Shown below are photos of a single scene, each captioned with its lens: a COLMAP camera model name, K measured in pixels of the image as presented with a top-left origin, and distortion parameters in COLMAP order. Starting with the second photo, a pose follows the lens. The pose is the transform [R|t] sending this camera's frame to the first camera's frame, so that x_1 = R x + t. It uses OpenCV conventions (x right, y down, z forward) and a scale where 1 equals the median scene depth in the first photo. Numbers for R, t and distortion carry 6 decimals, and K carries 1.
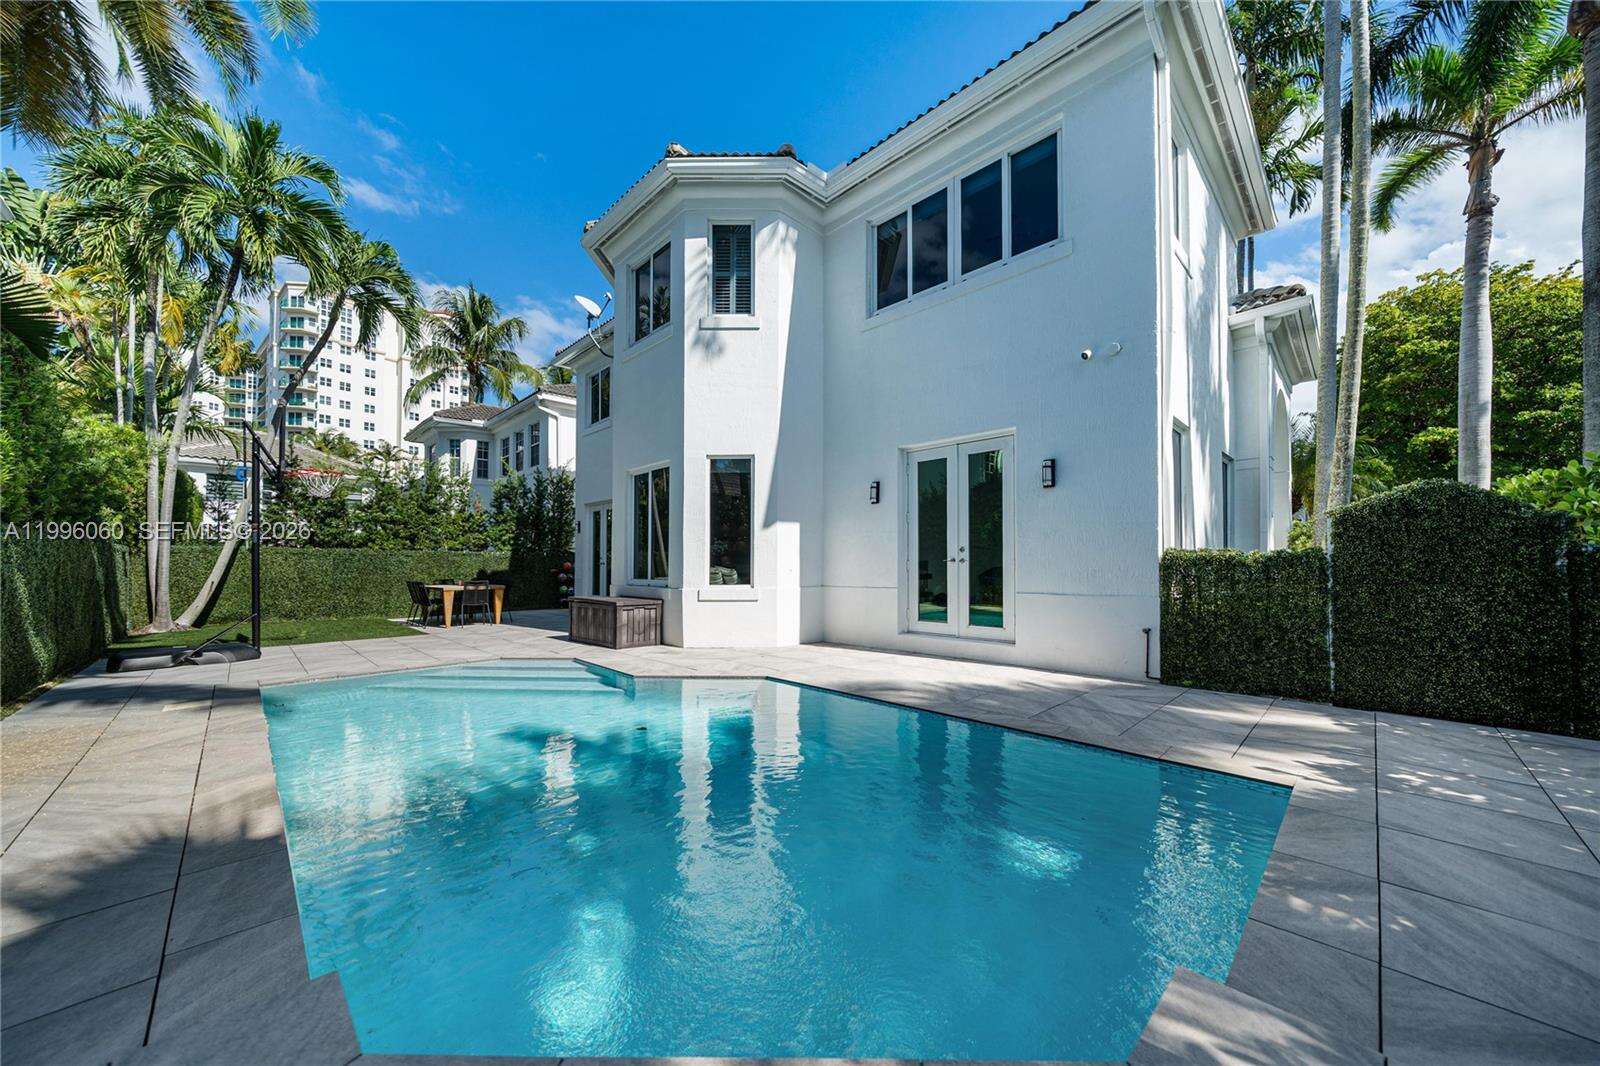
lens RADIAL K [[557.6, 0, 824.5], [0, 557.6, 533.0], [0, 0, 1]] dist [-0.001176, 0.000001]
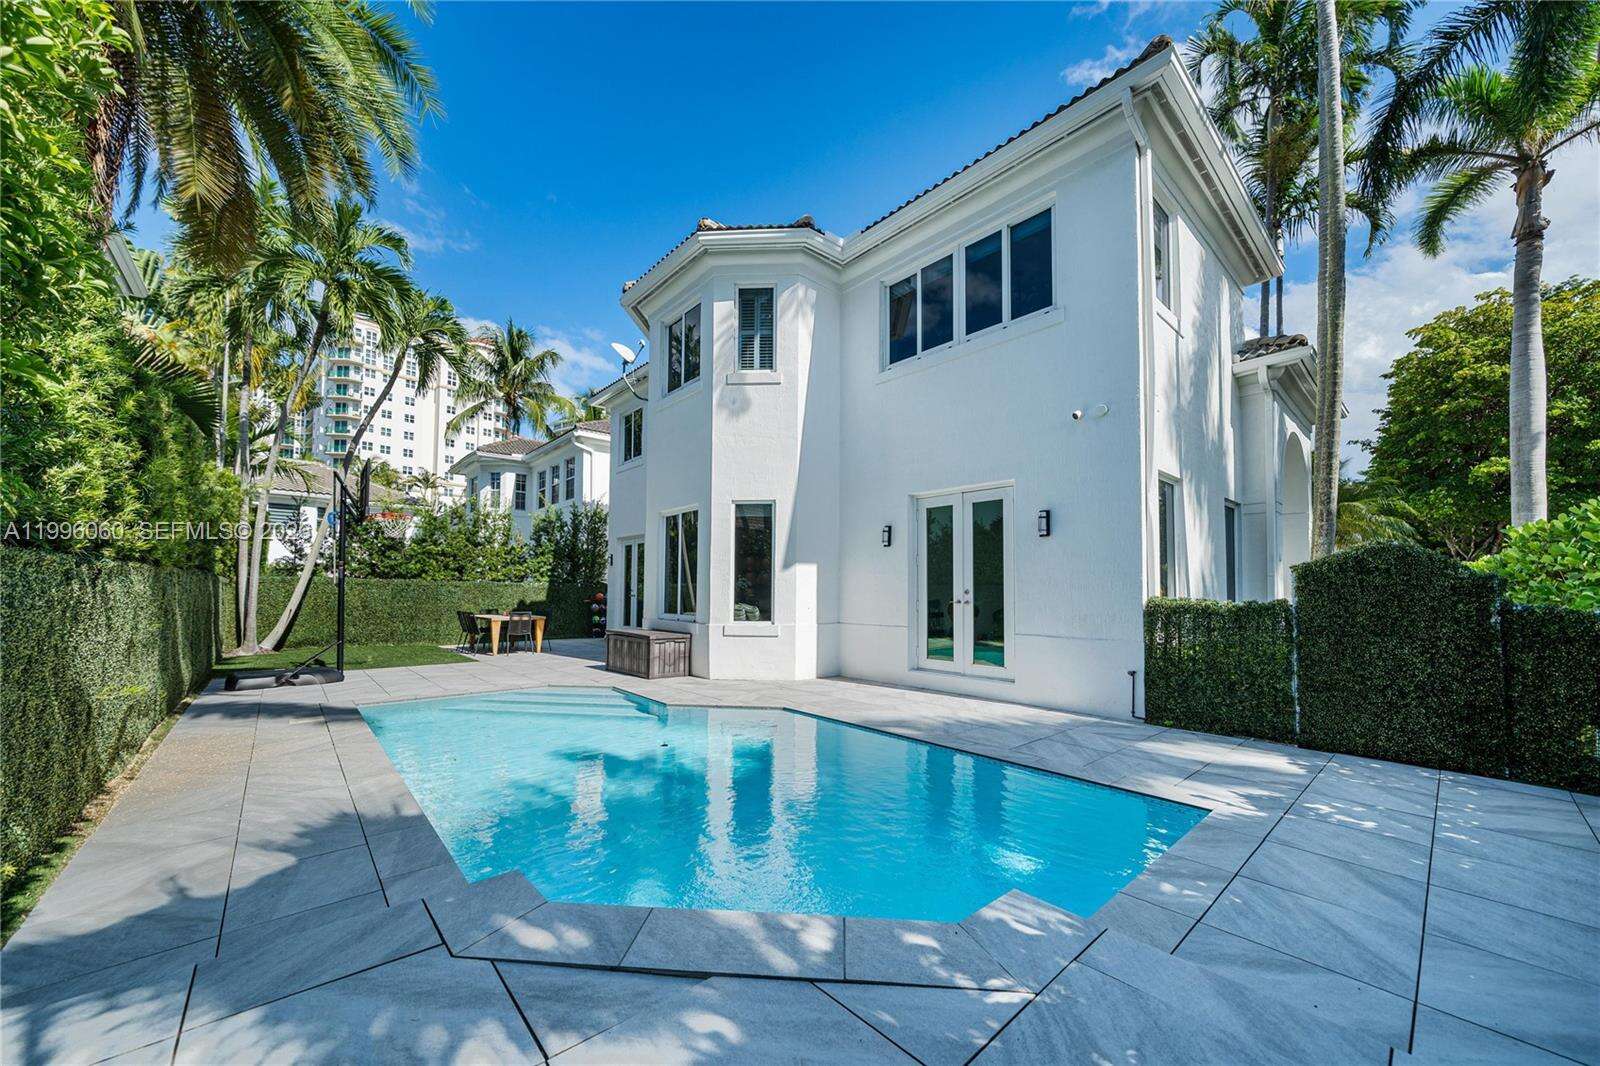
lens RADIAL K [[574.7, 0, 800.0], [0, 574.7, 533.0], [0, 0, 1]] dist [-0.000185, -0.000100]
pose [[0.995939, -0.002586, -0.089990, 0.023183], [-0.001667, 0.998886, -0.047157, -0.025511], [0.090012, 0.047115, 0.994826, -0.108071]]
